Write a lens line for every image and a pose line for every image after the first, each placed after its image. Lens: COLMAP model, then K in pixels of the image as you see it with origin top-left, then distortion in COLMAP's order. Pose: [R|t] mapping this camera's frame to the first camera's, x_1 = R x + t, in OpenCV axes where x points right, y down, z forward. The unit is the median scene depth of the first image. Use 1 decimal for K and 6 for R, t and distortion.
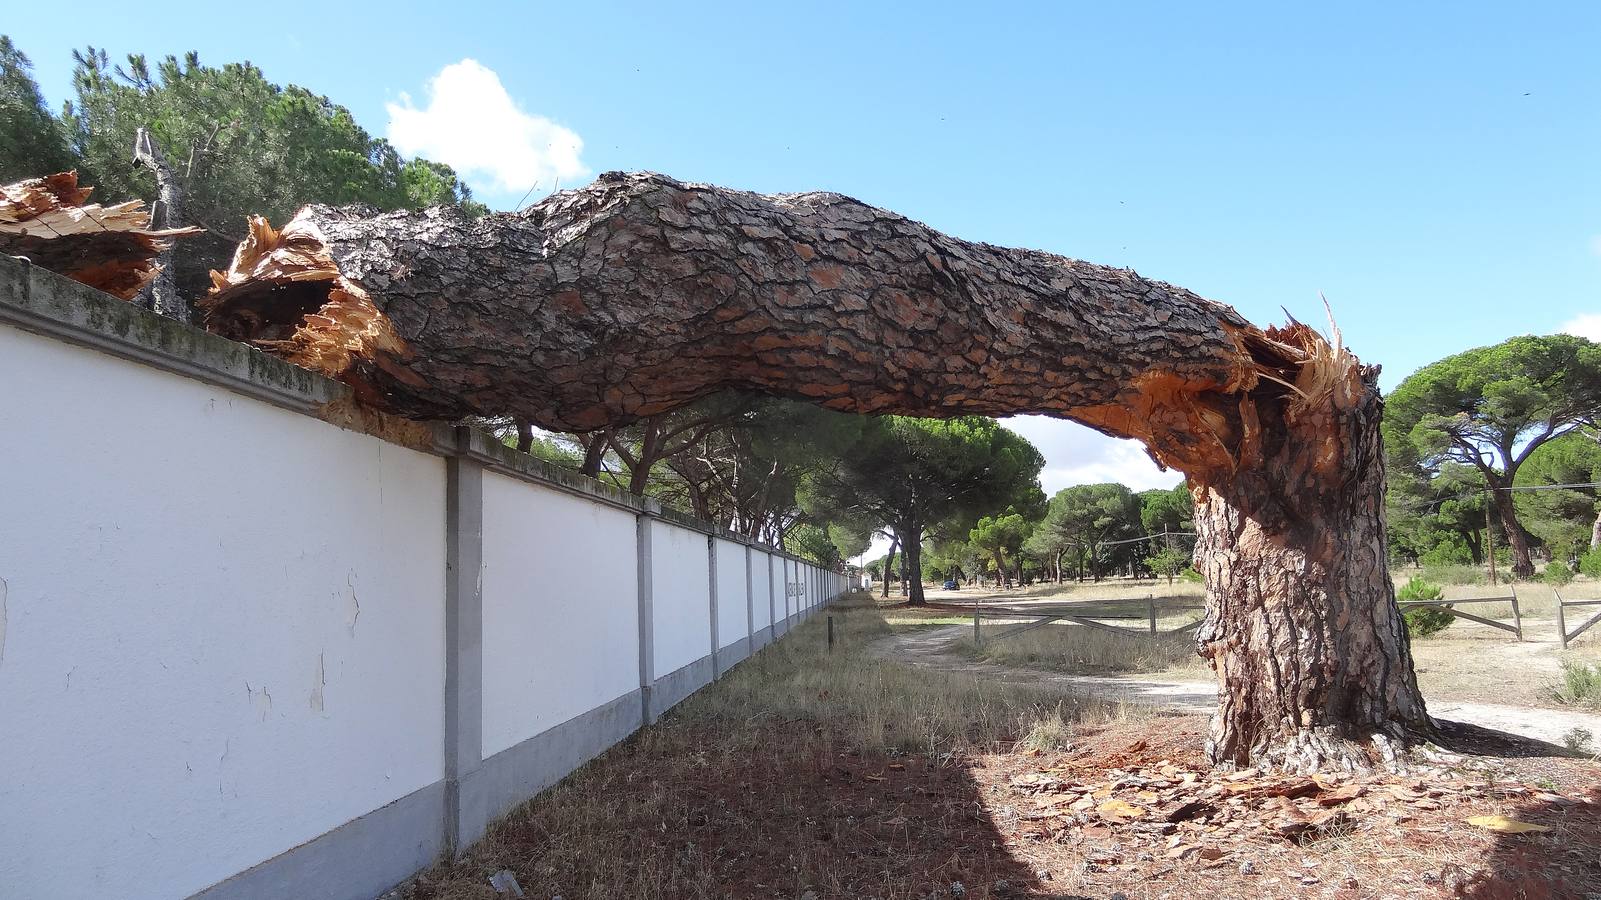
lens RADIAL K [[1102.2, 0, 801.2], [0, 1102.2, 445.6], [0, 0, 1]] dist [0.003940, 0.004470]
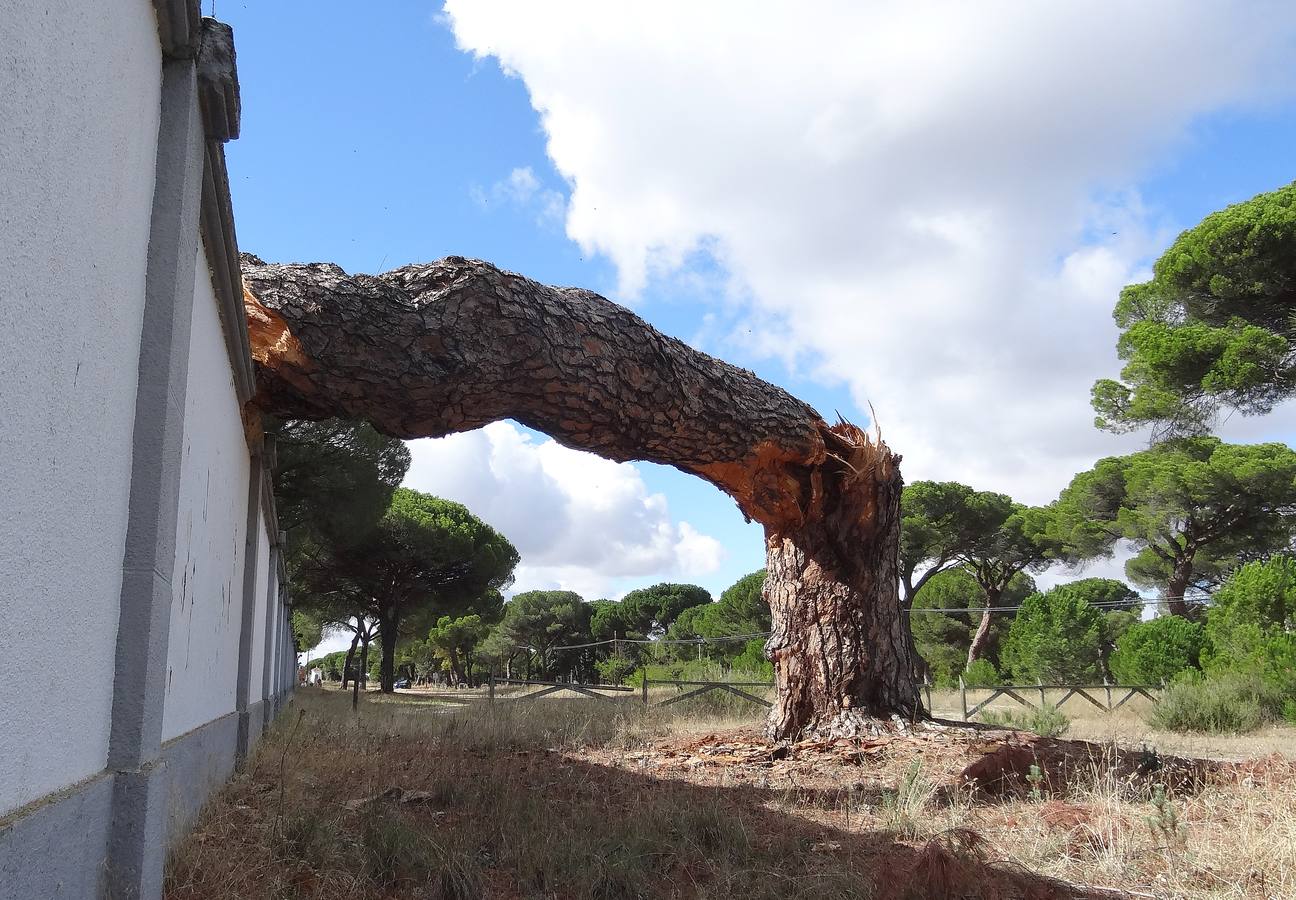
lens RADIAL K [[1098.4, 0, 525.8], [0, 1098.4, 450.3], [0, 0, 1]] dist [-0.003590, -0.003614]
pose [[0.968066, 0.091600, 0.233362, -0.304656], [-0.071089, 0.992950, -0.094855, 0.098048], [-0.240406, 0.075237, 0.967752, -0.284513]]
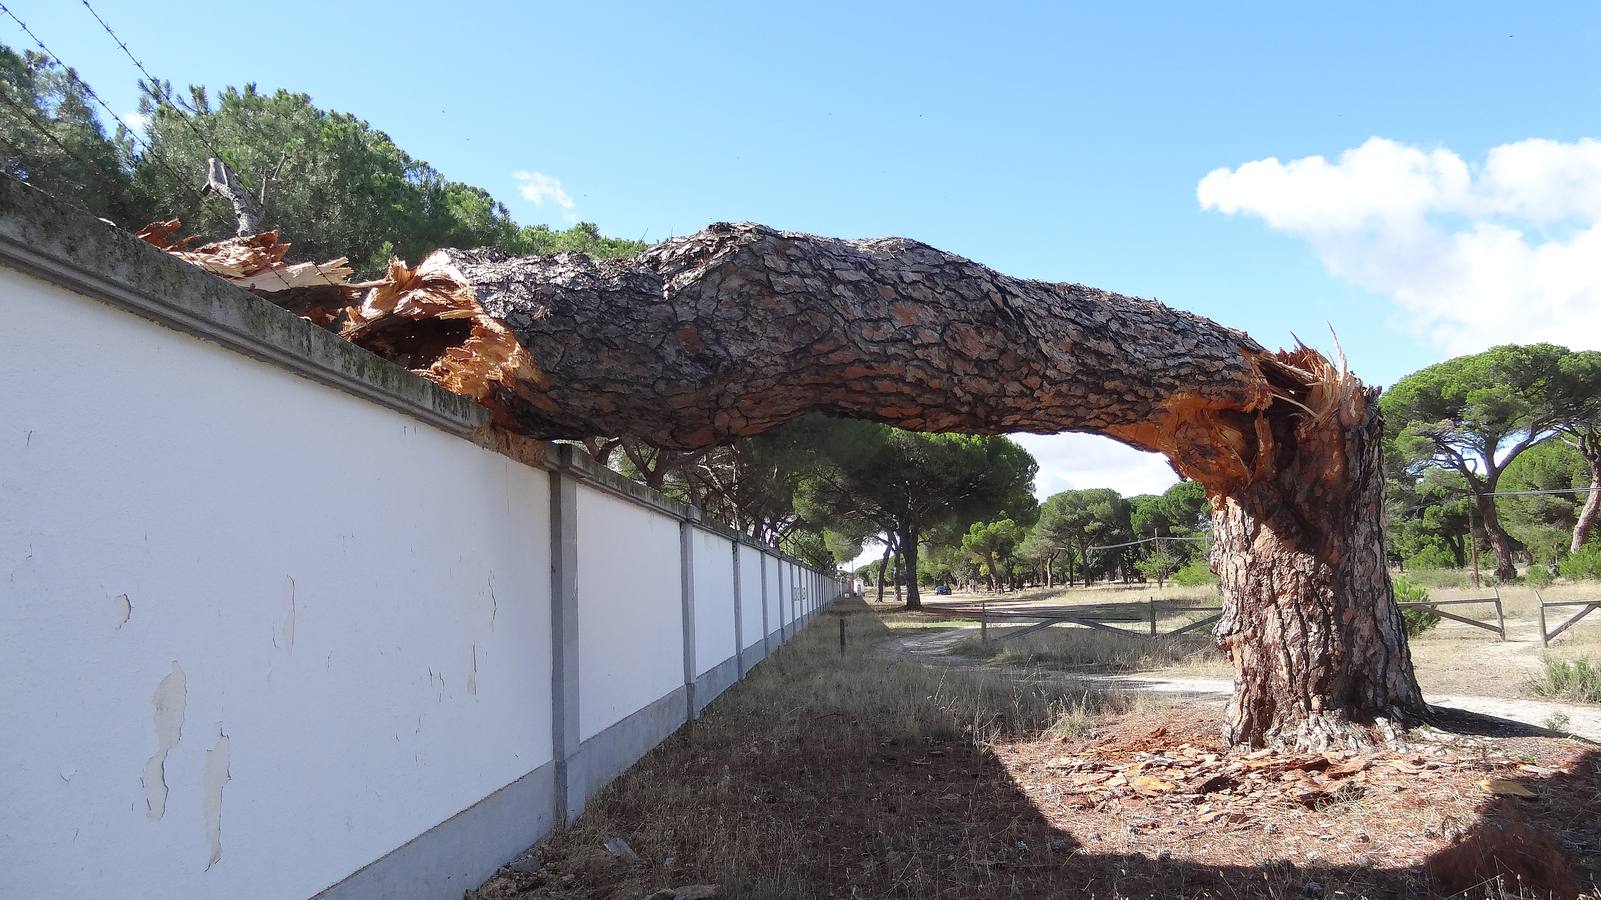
lens RADIAL K [[1098.4, 0, 806.7], [0, 1098.4, 452.5], [0, 0, 1]] dist [0.000049, 0.010481]
pose [[0.999908, -0.001758, 0.013420, -0.075481], [0.001747, 0.999998, 0.000847, -0.008536], [-0.013422, -0.000823, 0.999910, -0.109935]]
